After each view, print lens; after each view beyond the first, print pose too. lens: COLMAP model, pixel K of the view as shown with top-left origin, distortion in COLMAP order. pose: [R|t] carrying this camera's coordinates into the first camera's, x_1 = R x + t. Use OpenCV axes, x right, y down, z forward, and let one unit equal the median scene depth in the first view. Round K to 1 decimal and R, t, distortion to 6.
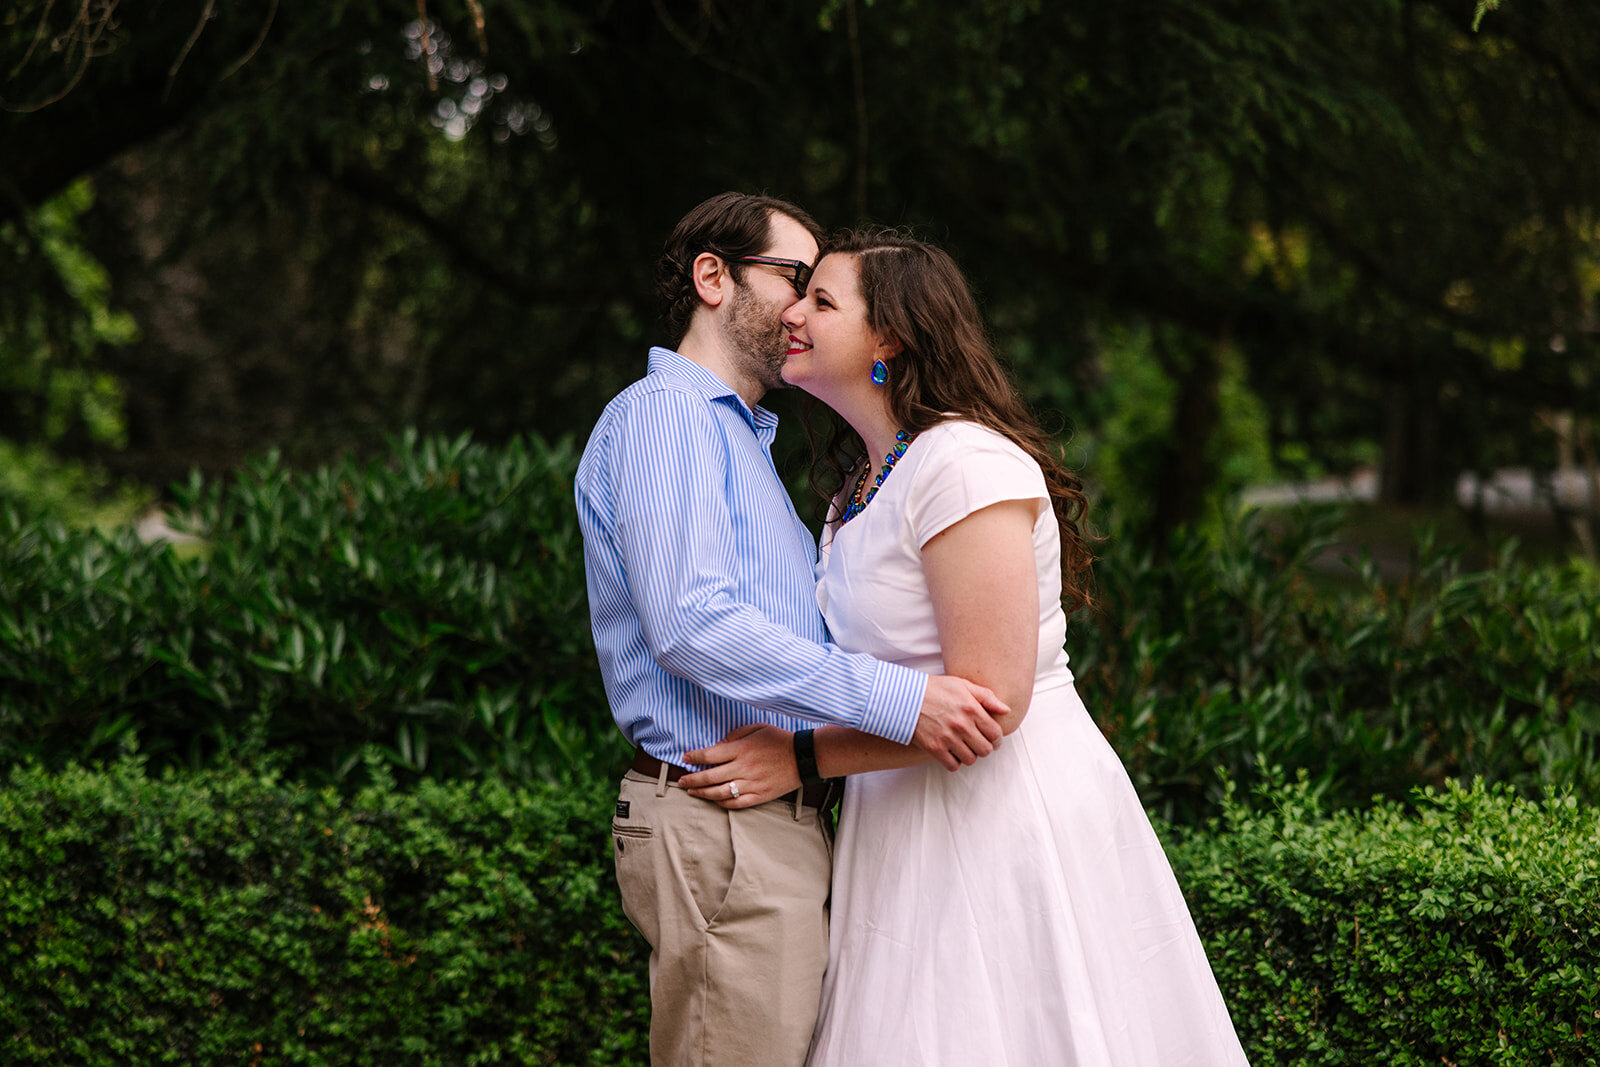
lens RADIAL K [[3215.0, 0, 792.4], [0, 3215.0, 517.7], [0, 0, 1]] dist [0.050163, 0.000000]
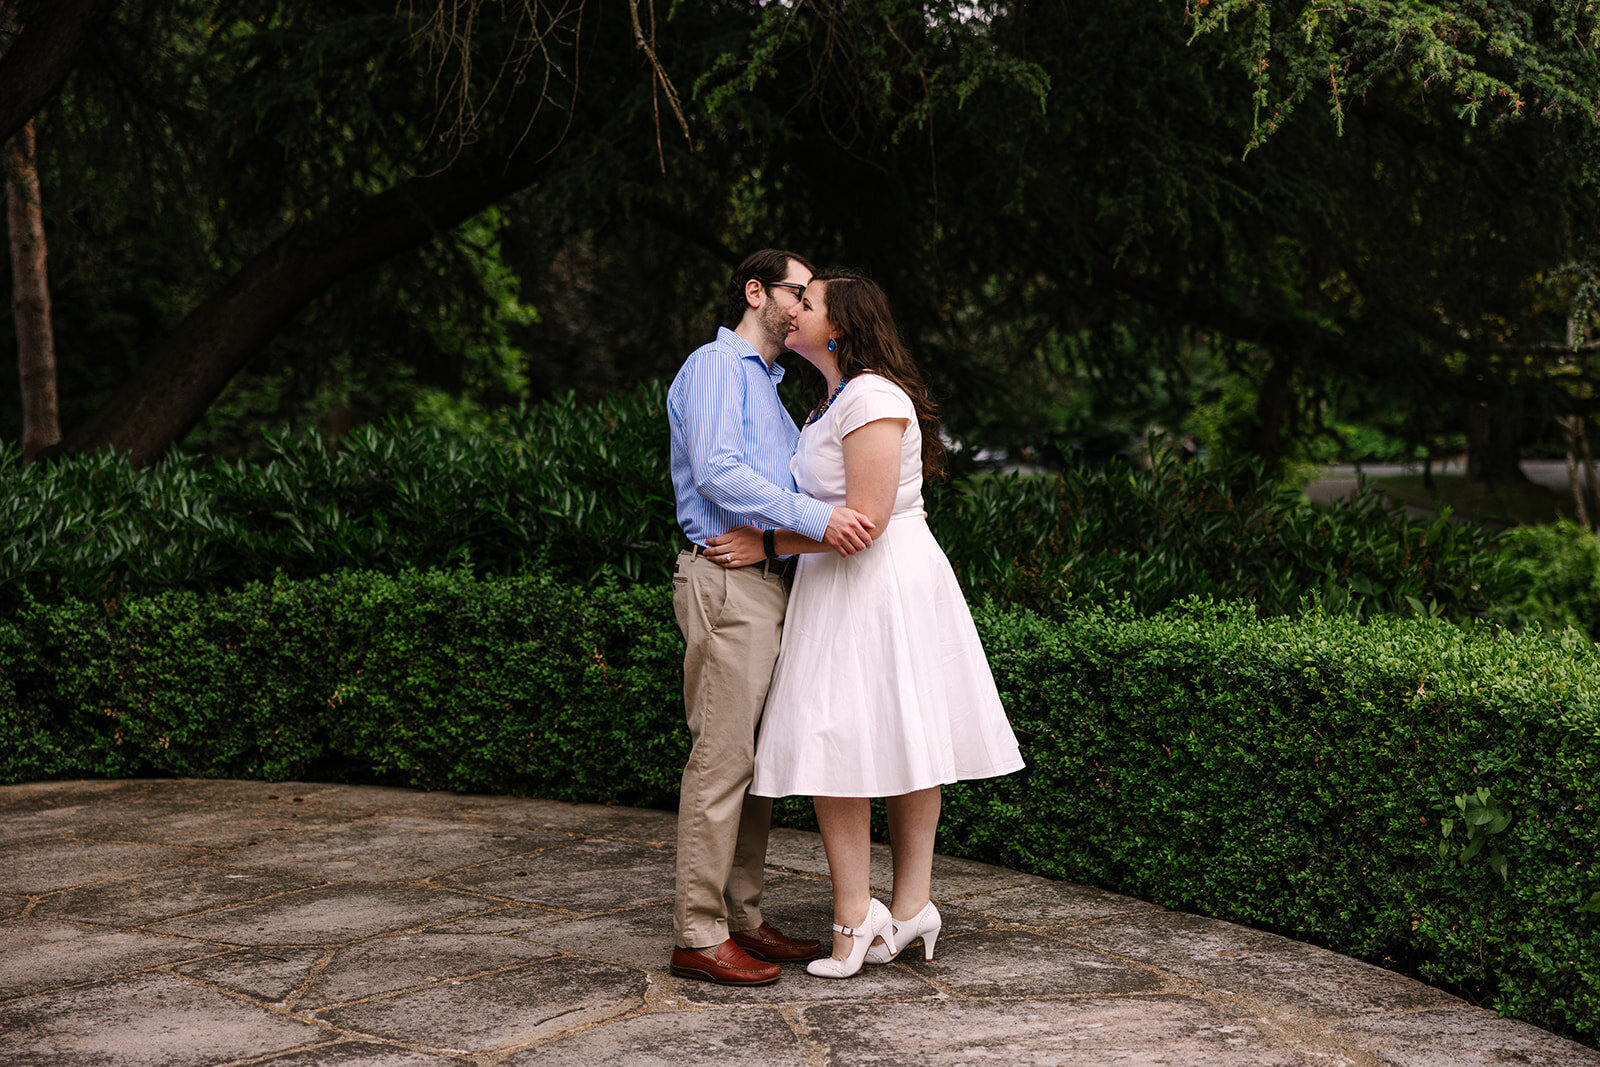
lens RADIAL K [[2298.2, 0, 806.0], [0, 2298.2, 546.8], [0, 0, 1]] dist [0.040047, 0.000000]
pose [[0.995814, 0.042586, -0.080872, 0.078470], [-0.039587, 0.998481, 0.038328, 0.012985], [0.082382, -0.034966, 0.995987, -0.212846]]
